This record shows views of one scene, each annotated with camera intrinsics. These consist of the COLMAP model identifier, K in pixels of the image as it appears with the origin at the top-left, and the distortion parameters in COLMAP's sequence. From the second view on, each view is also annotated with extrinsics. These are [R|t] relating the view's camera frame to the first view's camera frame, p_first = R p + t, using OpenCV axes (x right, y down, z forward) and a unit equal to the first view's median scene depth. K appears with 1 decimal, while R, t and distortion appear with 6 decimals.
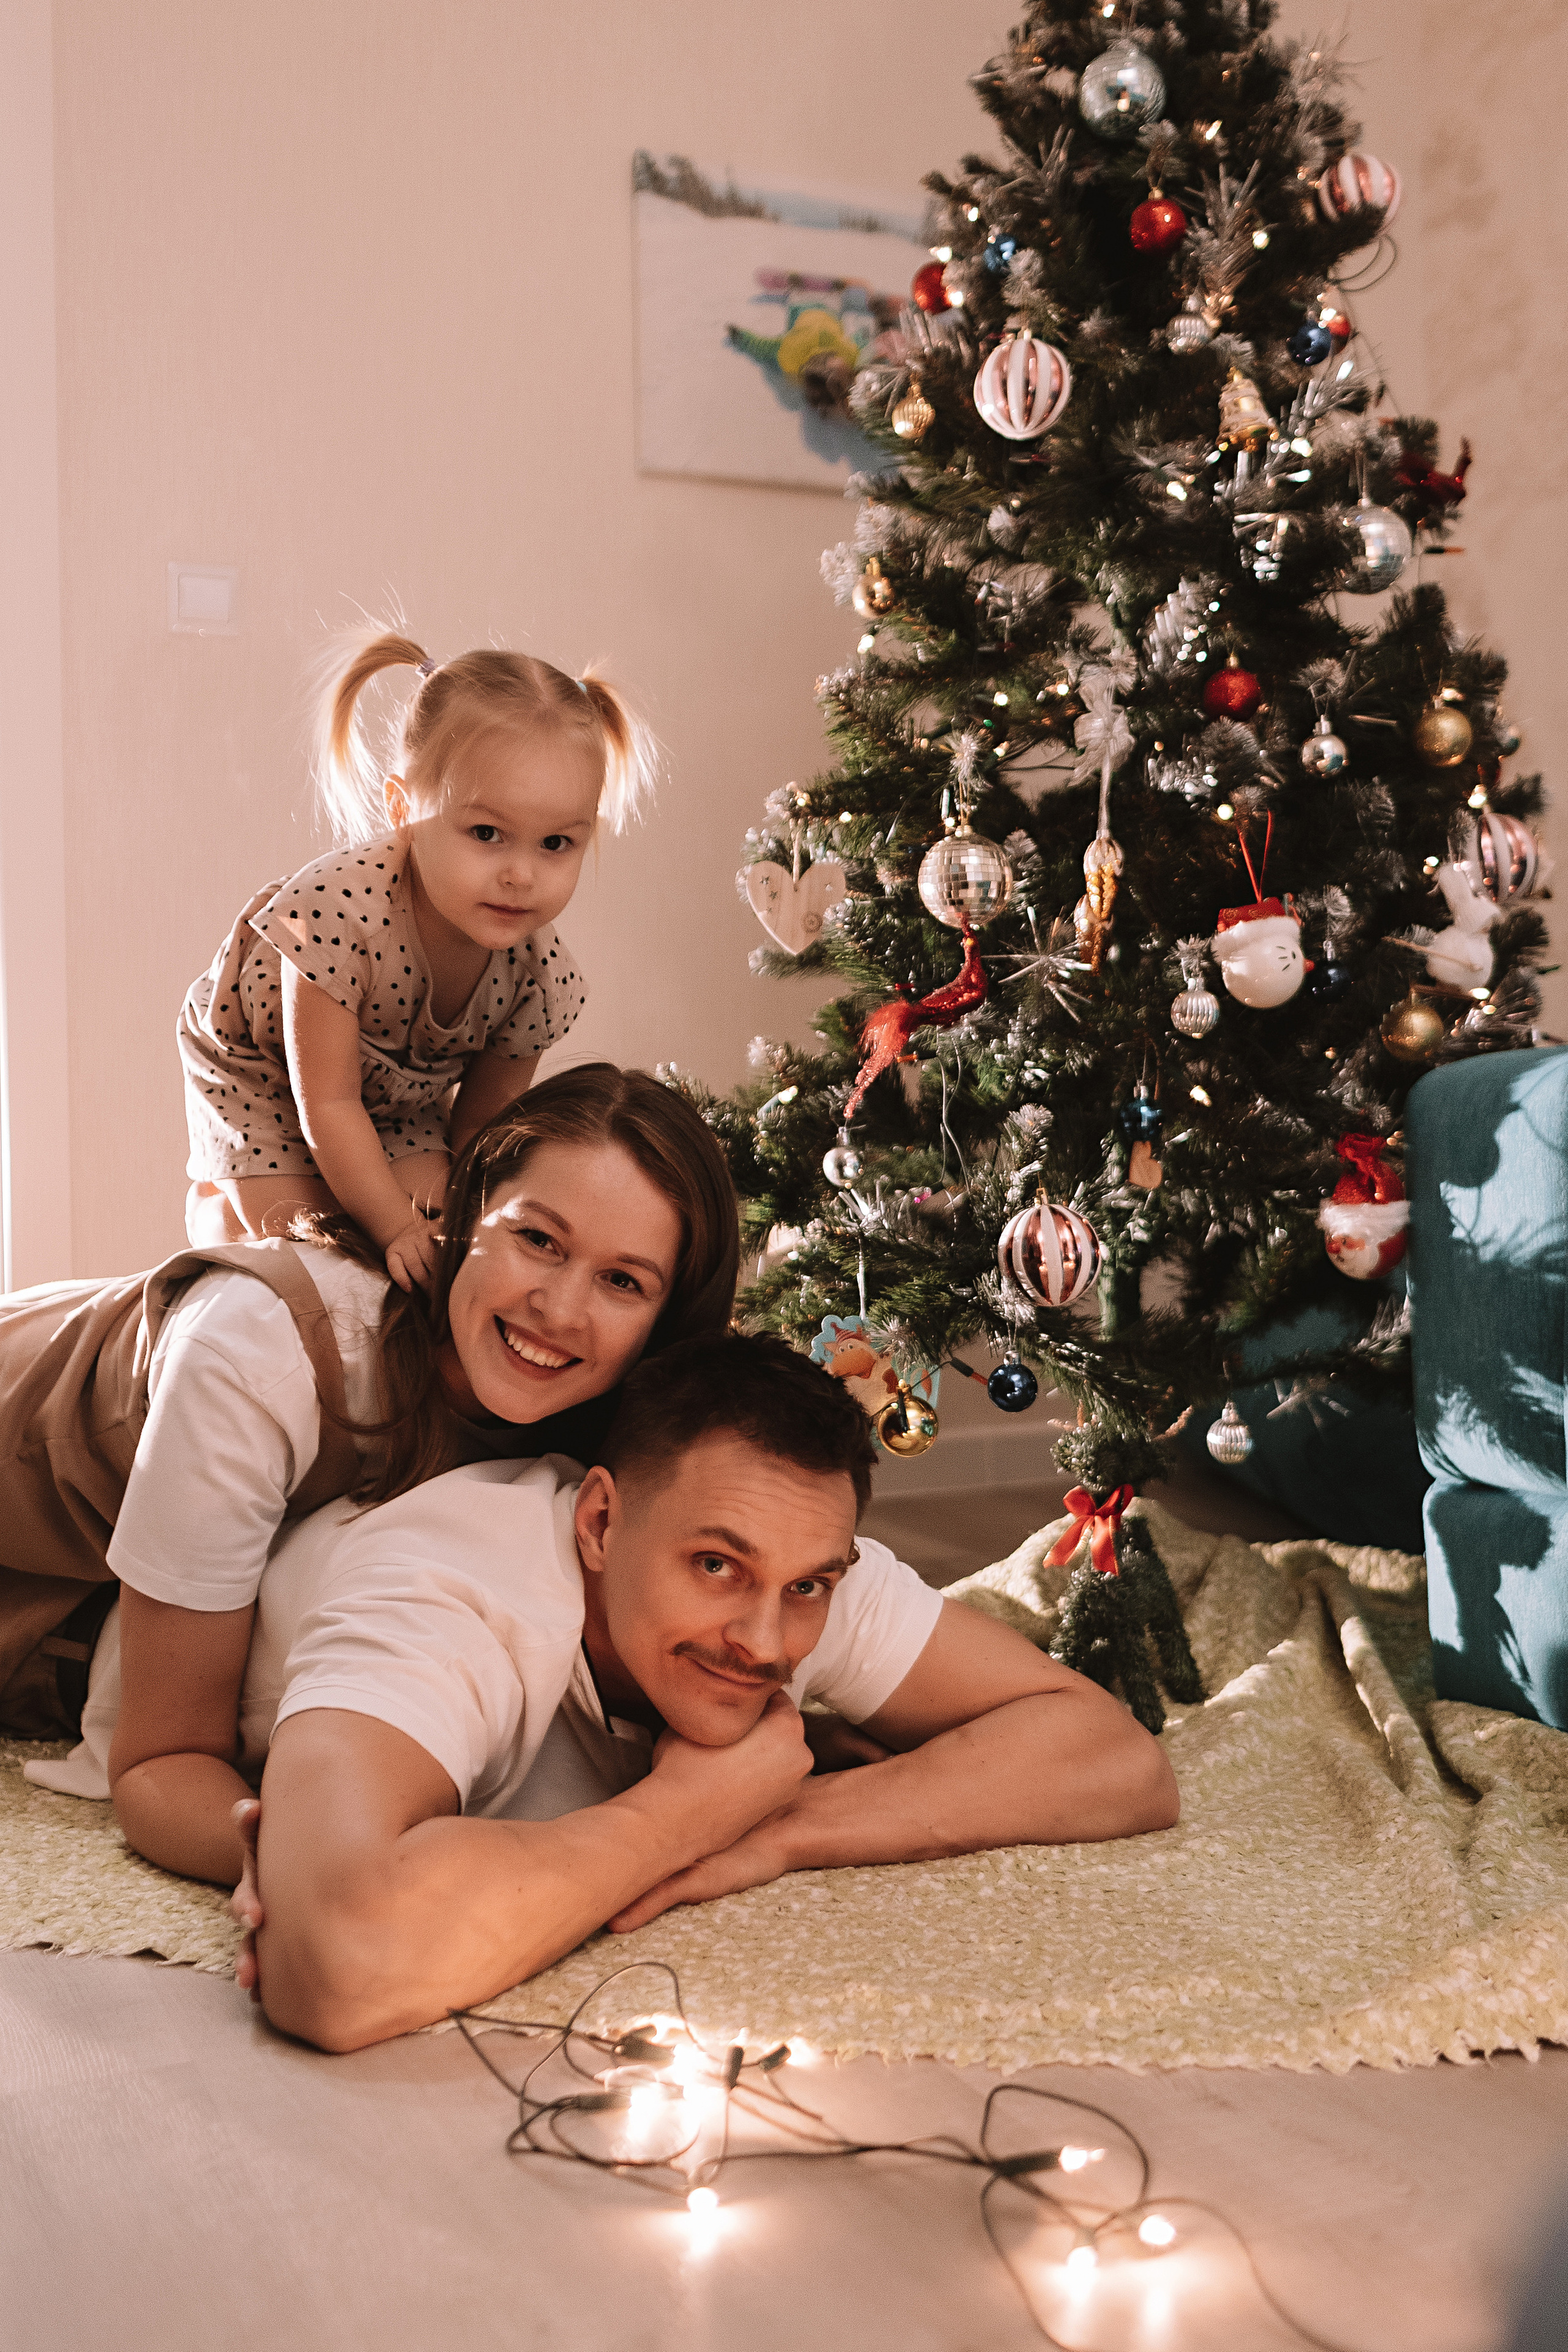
lens RADIAL K [[2400.1, 0, 770.6], [0, 2400.1, 1123.8], [0, 0, 1]] dist [0.018042, 0.001539]
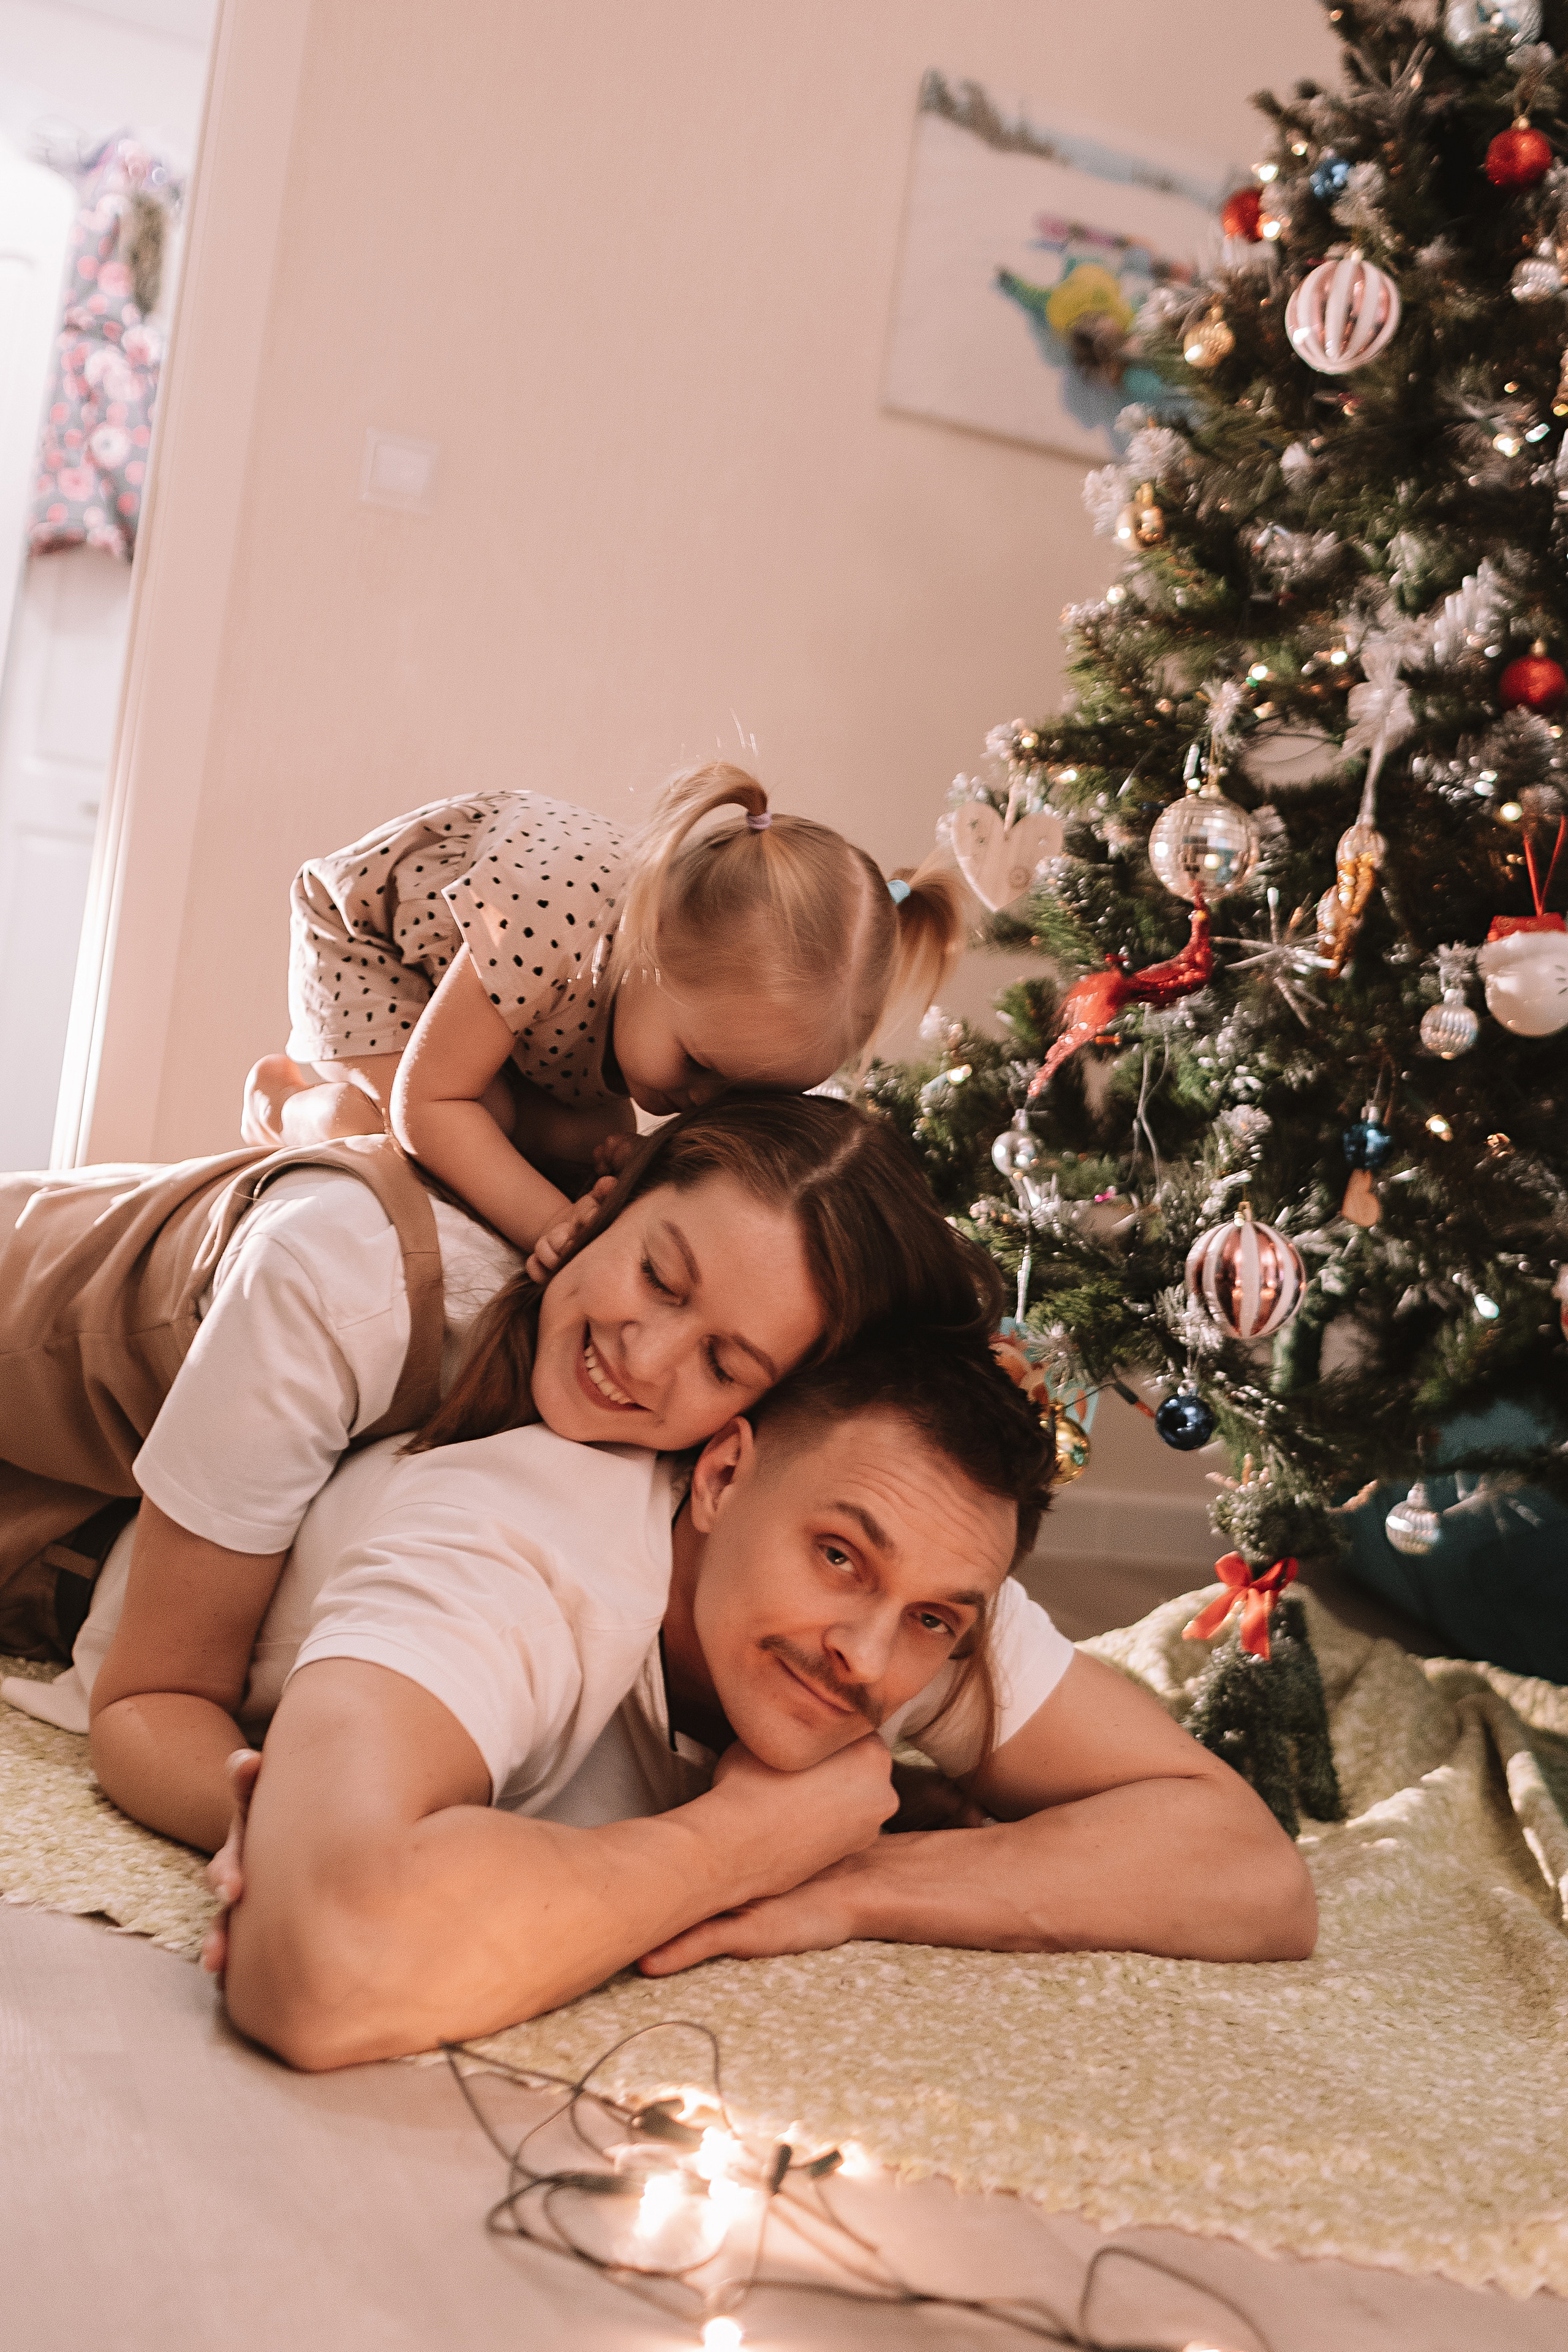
lens RADIAL K [[2373.0, 0, 784.2], [0, 2373.0, 1124.0], [0, 0, 1]] dist [0.011775, 0.000410]
pose [[0.988749, 0.144189, -0.039809, -0.022156], [-0.145369, 0.988966, -0.028544, 0.047038], [0.035254, 0.034010, 0.998800, 0.132498]]
